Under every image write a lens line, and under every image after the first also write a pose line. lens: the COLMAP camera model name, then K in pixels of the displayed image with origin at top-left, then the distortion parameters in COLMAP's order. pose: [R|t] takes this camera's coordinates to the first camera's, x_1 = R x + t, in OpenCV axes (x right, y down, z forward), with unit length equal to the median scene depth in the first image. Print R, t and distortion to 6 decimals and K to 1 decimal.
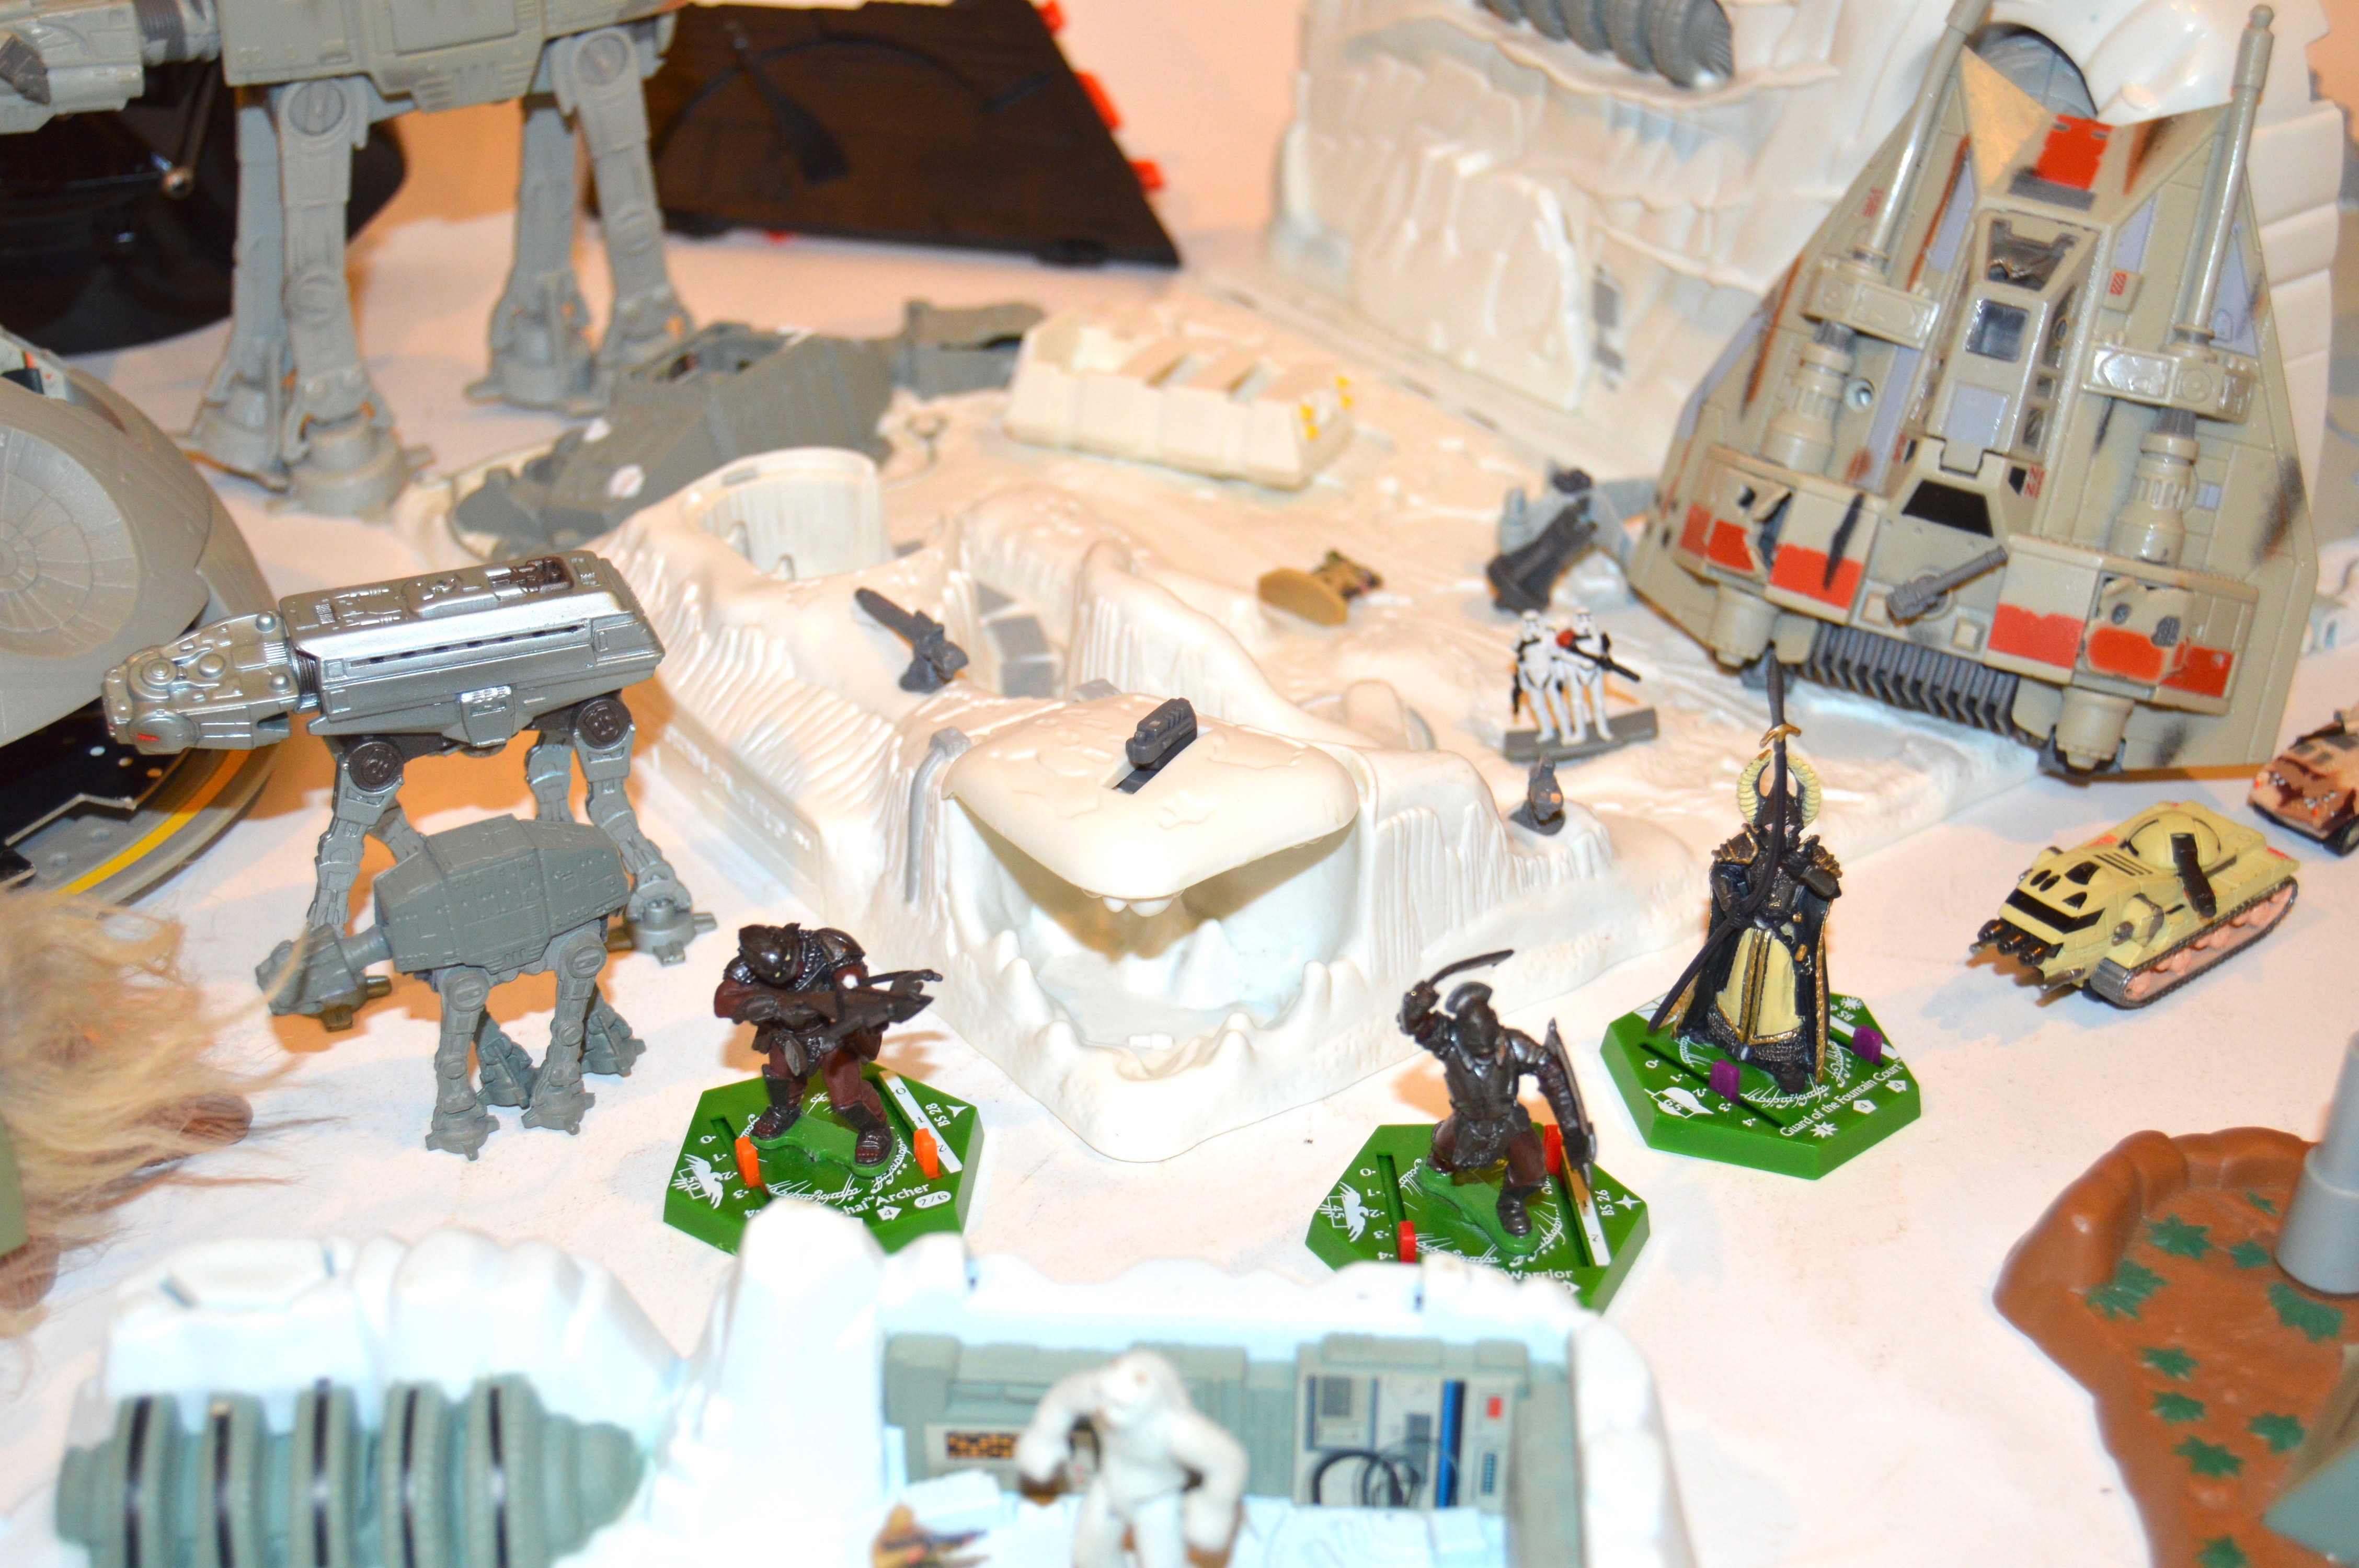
lens RADIAL K [[3092.9, 0, 1171.6], [0, 3092.9, 771.0], [0, 0, 1]] dist [-0.056412, 0.000000]
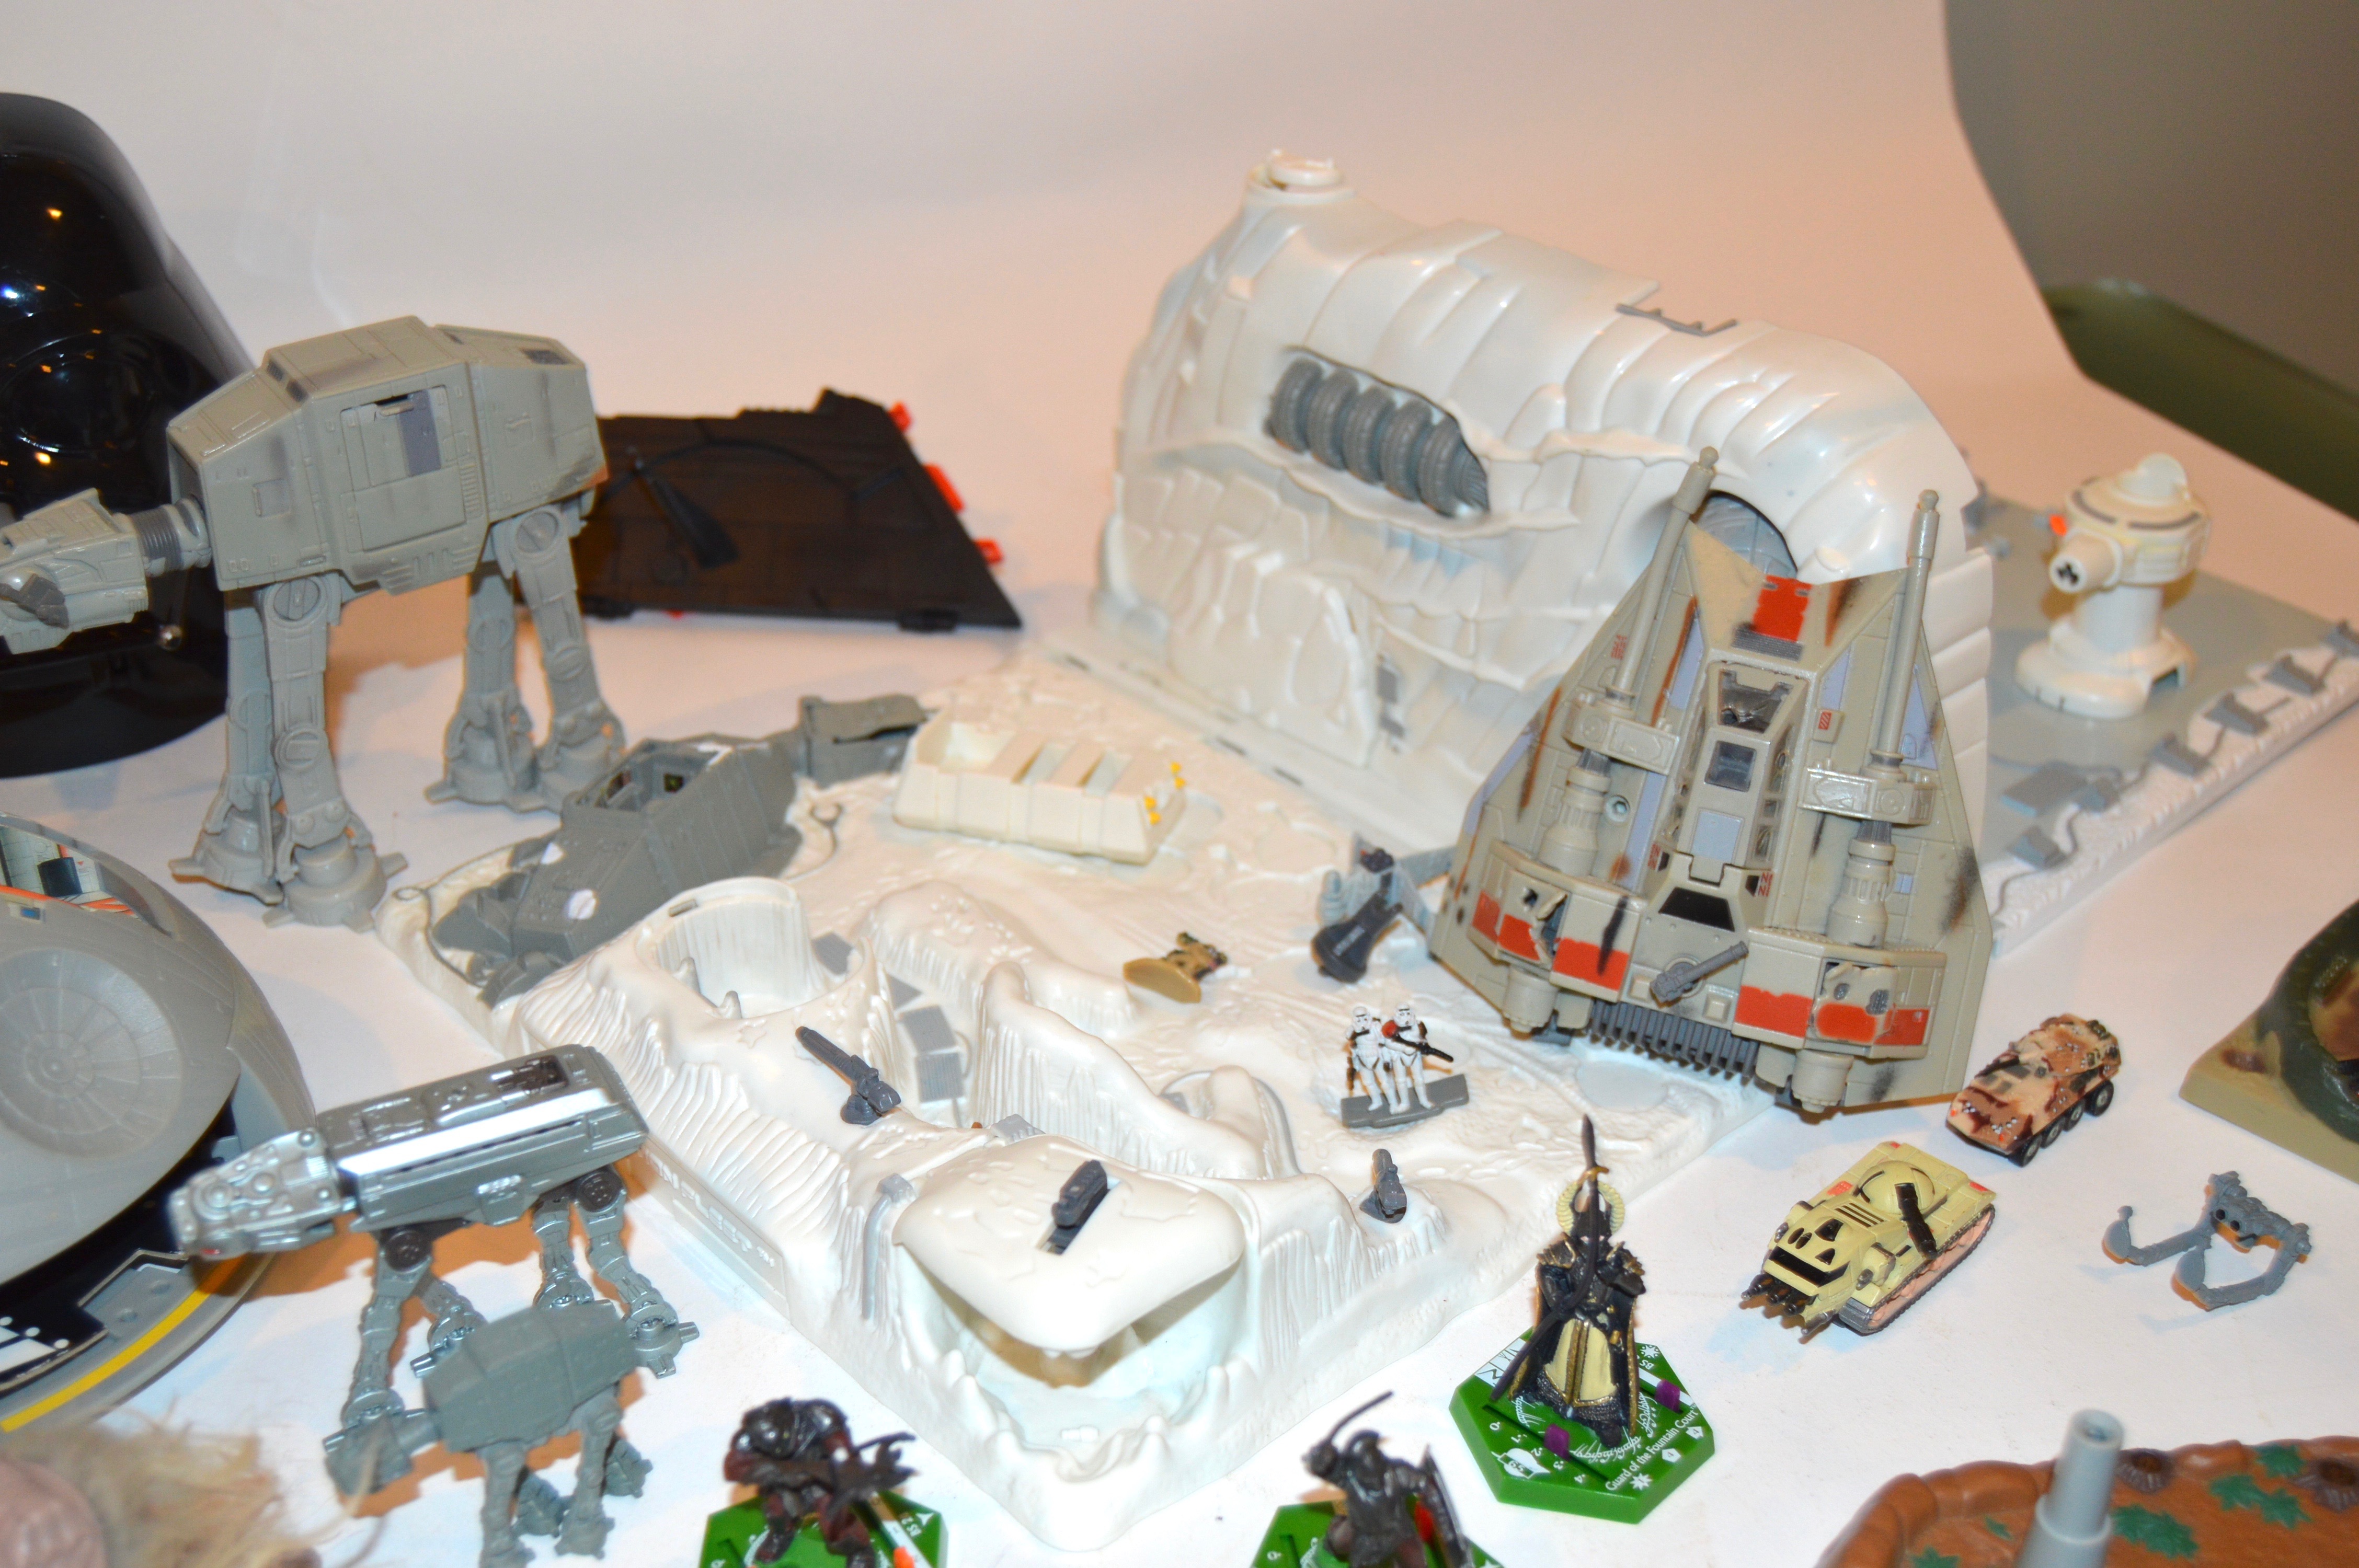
lens RADIAL K [[2577.8, 0, 1185.4], [0, 2577.8, 778.1], [0, 0, 1]] dist [-0.064591, 0.000000]
pose [[0.994730, -0.053951, 0.087190, -0.037980], [0.054757, 0.998476, -0.006872, -0.152474], [-0.086687, 0.011610, 0.996168, 0.004044]]
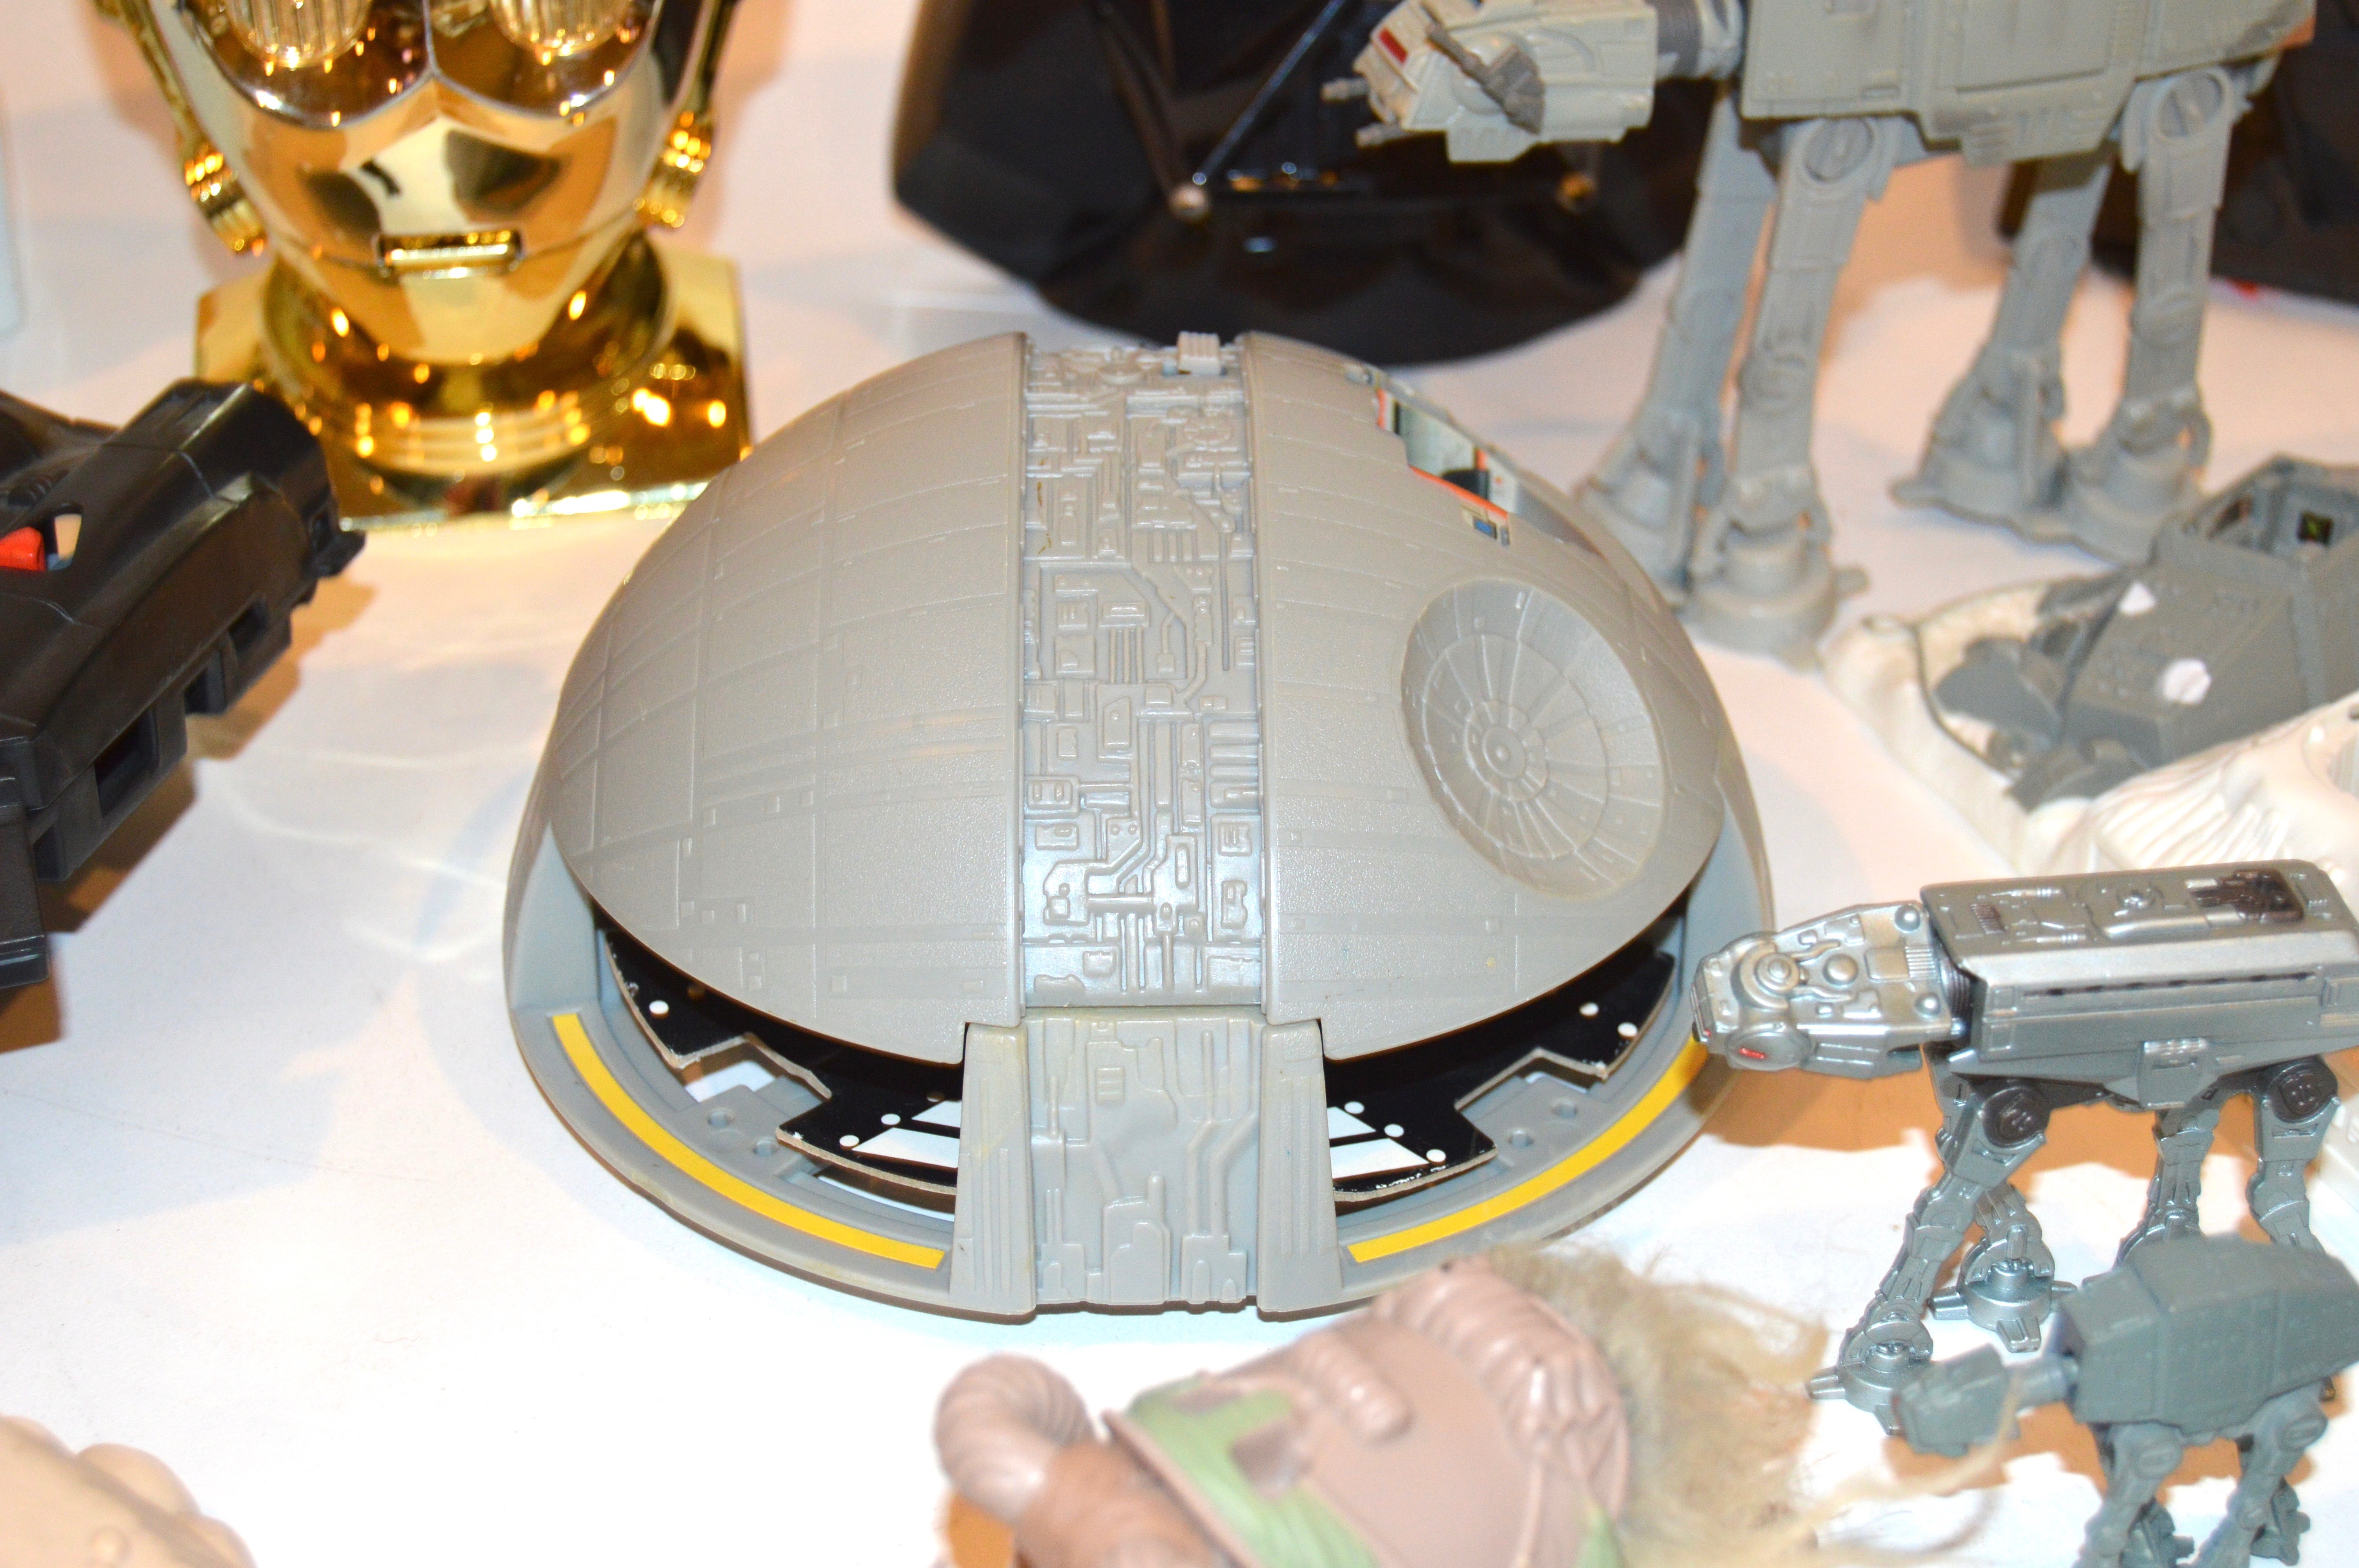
lens RADIAL K [[4030.1, 0, 1162.8], [0, 4030.1, 764.7], [0, 0, 1]] dist [-0.061127, 0.000000]
pose [[0.964436, 0.127937, -0.231291, -0.234321], [-0.124370, 0.991782, 0.029999, -0.089267], [0.233228, -0.000166, 0.972422, -0.024365]]
